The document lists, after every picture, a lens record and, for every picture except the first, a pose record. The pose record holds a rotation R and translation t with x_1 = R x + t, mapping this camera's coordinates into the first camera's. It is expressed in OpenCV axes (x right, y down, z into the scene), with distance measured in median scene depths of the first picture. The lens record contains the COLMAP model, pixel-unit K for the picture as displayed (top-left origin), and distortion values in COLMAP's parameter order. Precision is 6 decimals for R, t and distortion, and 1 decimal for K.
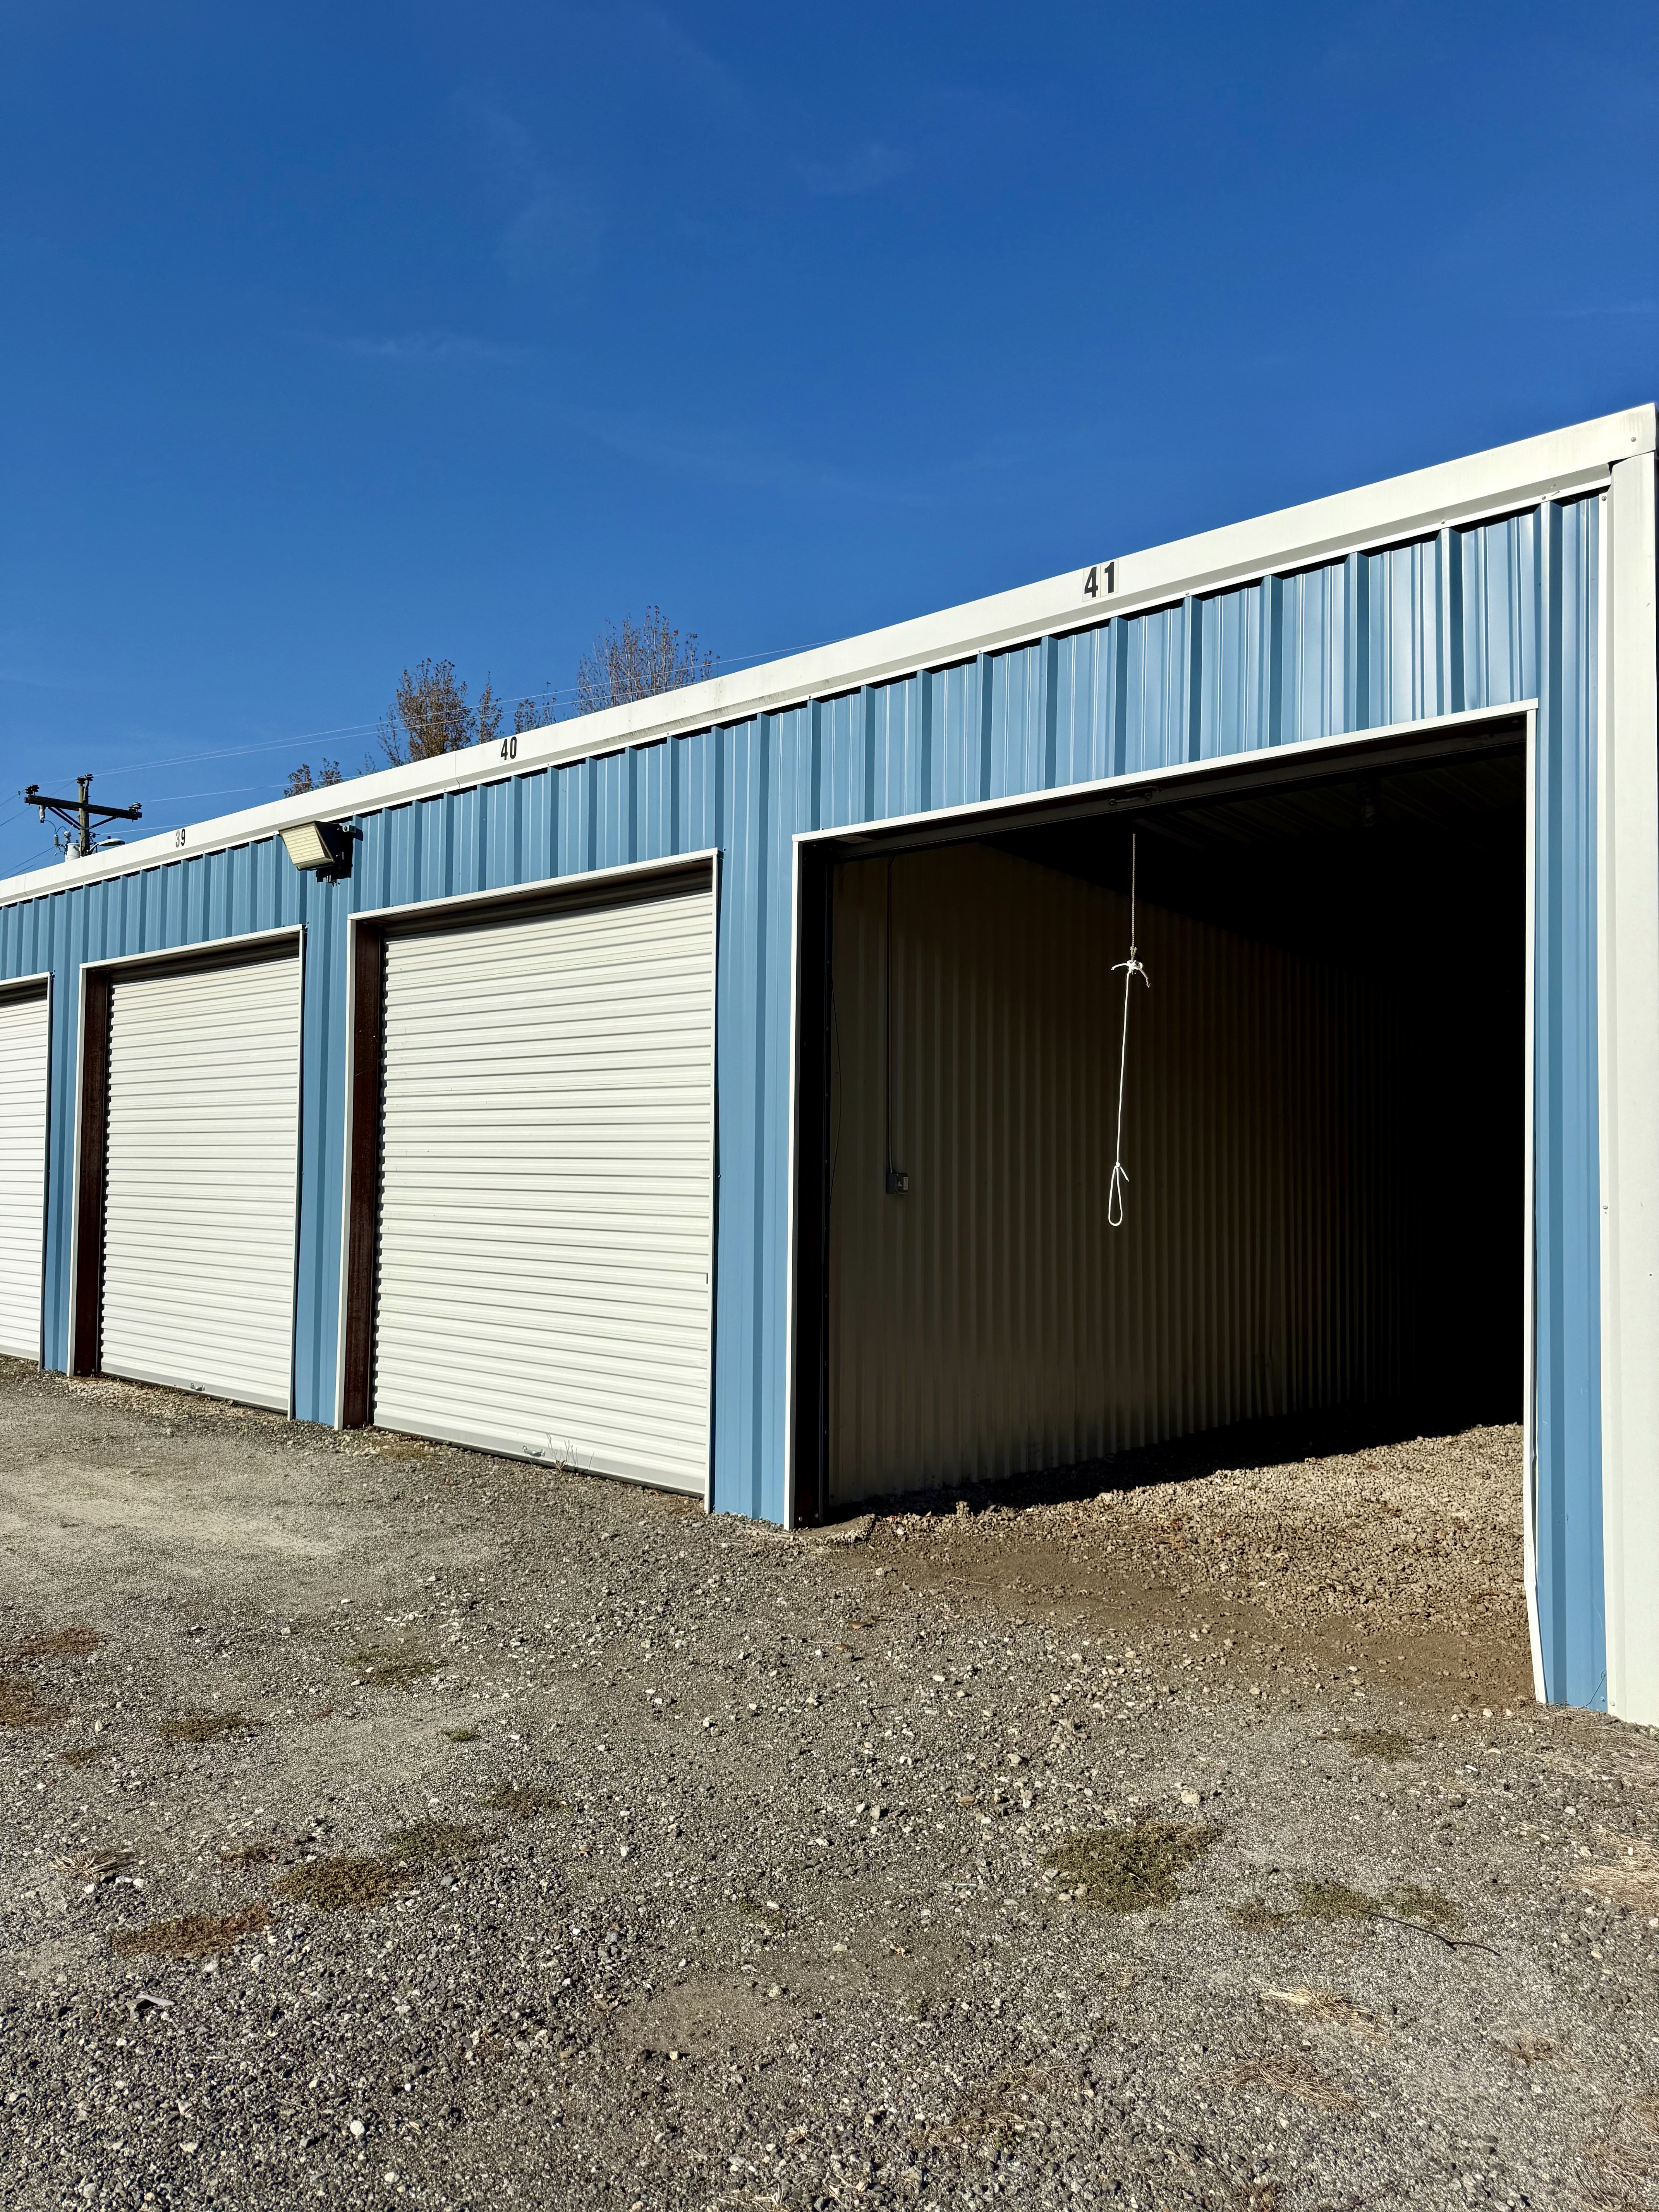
lens RADIAL K [[1579.0, 0, 829.5], [0, 1579.0, 1106.0], [0, 0, 1]] dist [0.083720, -0.001262]
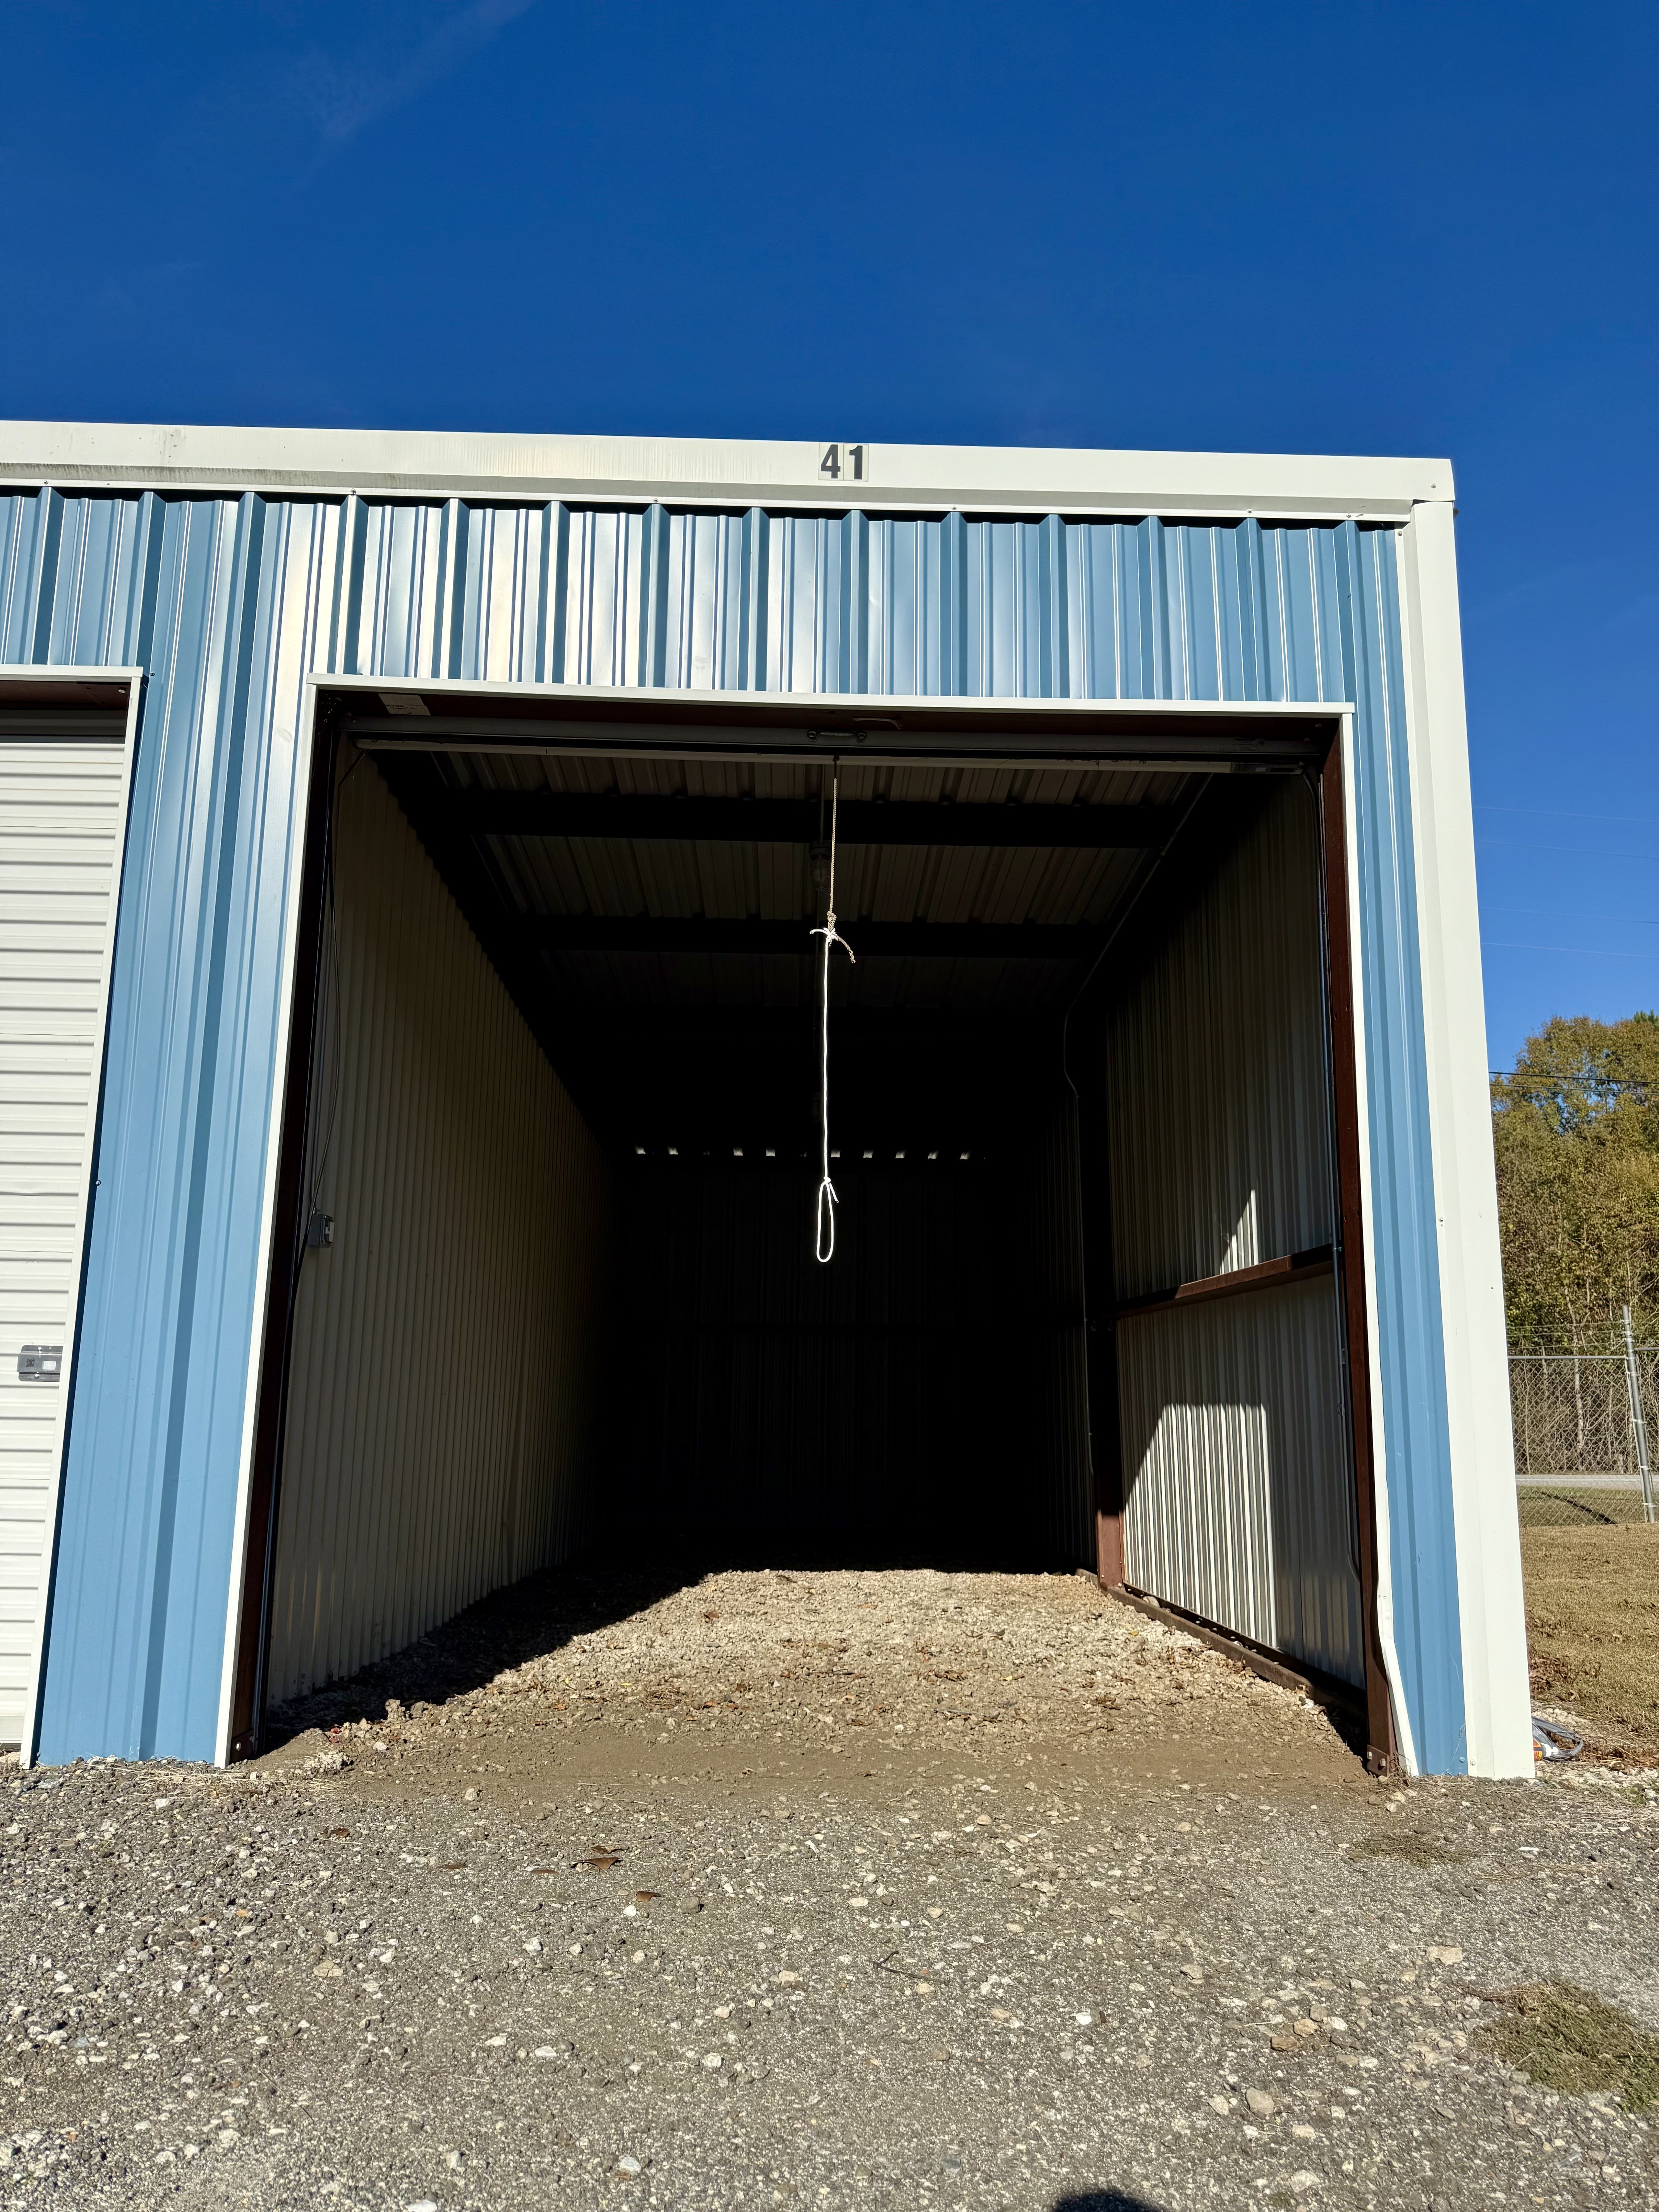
lens RADIAL K [[1600.9, 0, 829.5], [0, 1600.9, 1106.0], [0, 0, 1]] dist [0.036496, 0.000189]
pose [[0.733736, 0.126254, 0.667602, -0.344041], [-0.031652, 0.987868, -0.152033, 0.122066], [-0.678697, 0.090421, 0.728831, 0.434393]]
